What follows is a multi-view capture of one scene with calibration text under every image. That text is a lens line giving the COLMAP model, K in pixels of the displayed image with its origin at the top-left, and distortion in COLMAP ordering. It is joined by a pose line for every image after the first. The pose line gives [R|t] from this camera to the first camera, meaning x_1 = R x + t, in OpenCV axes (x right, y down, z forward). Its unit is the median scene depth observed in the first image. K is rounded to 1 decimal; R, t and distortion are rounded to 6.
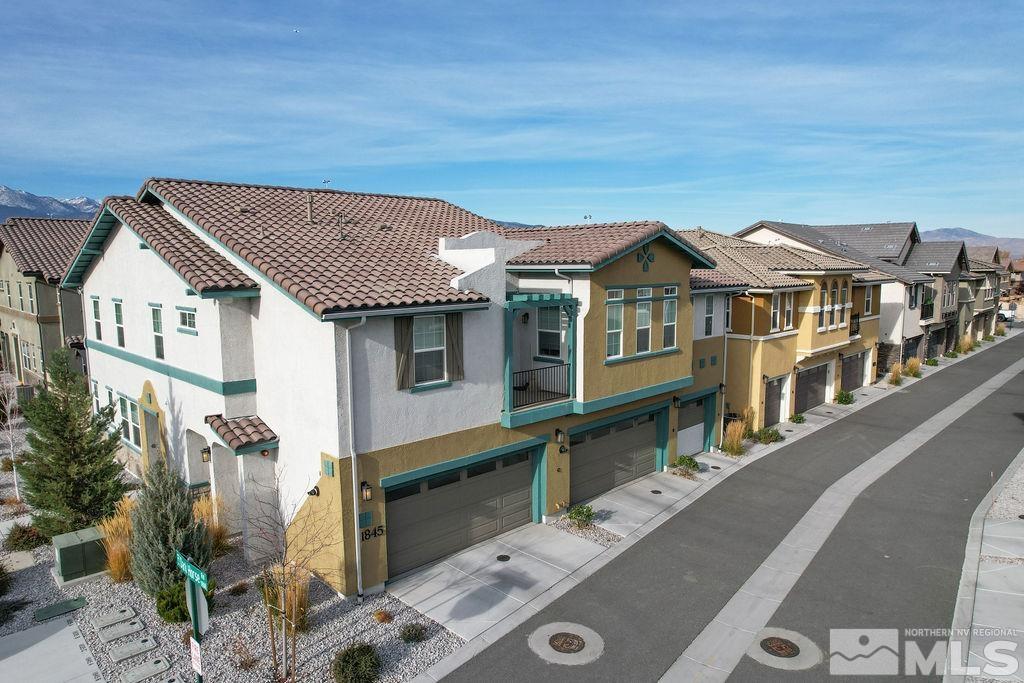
lens RADIAL K [[659.9, 0, 506.5], [0, 659.9, 353.5], [0, 0, 1]] dist [-0.076562, 0.078214]
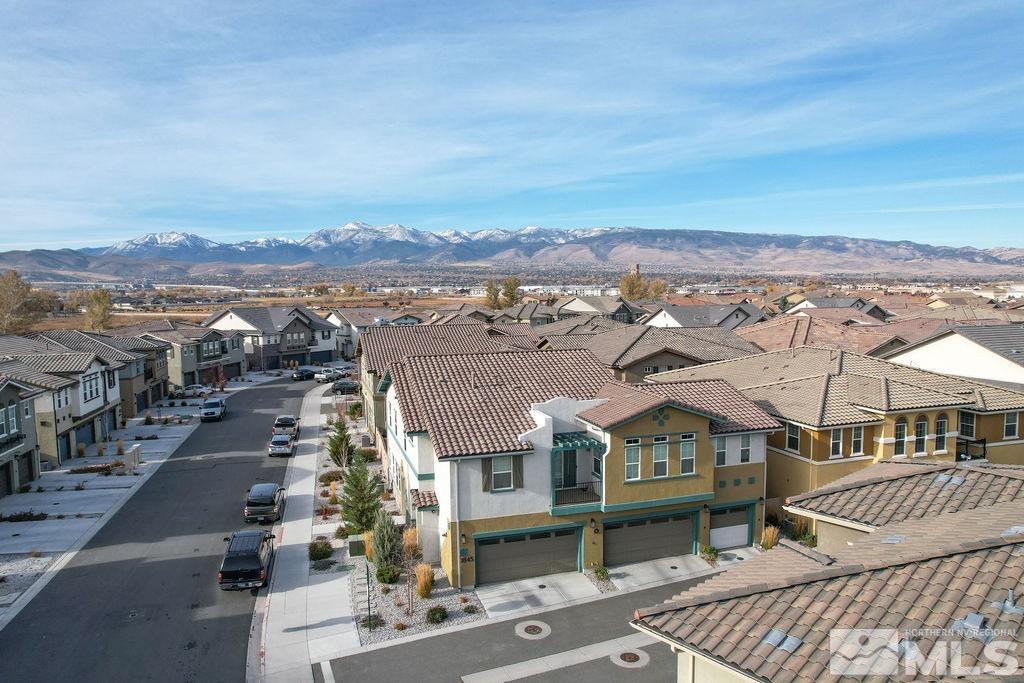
lens RADIAL K [[675.9, 0, 506.9], [0, 675.9, 340.7], [0, 0, 1]] dist [-0.085293, 0.081687]
pose [[0.881867, 0.029589, -0.470569, 0.751435], [-0.054995, 0.997672, -0.040331, -0.287301], [0.468280, 0.061446, 0.881441, -0.722529]]
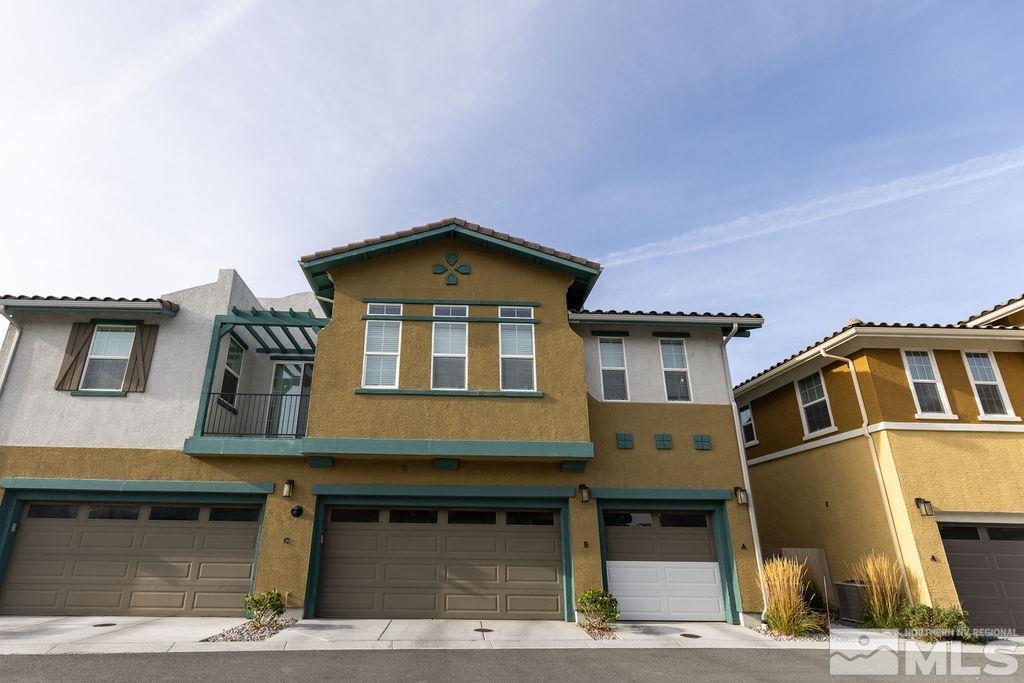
lens RADIAL K [[508.8, 0, 450.1], [0, 508.8, 369.6], [0, 0, 1]] dist [0.003629, 0.000108]
pose [[0.730739, -0.202961, -0.651788, 0.673519], [-0.111714, 0.906357, -0.407477, 0.238086], [0.673454, 0.370573, 0.639636, 0.775614]]
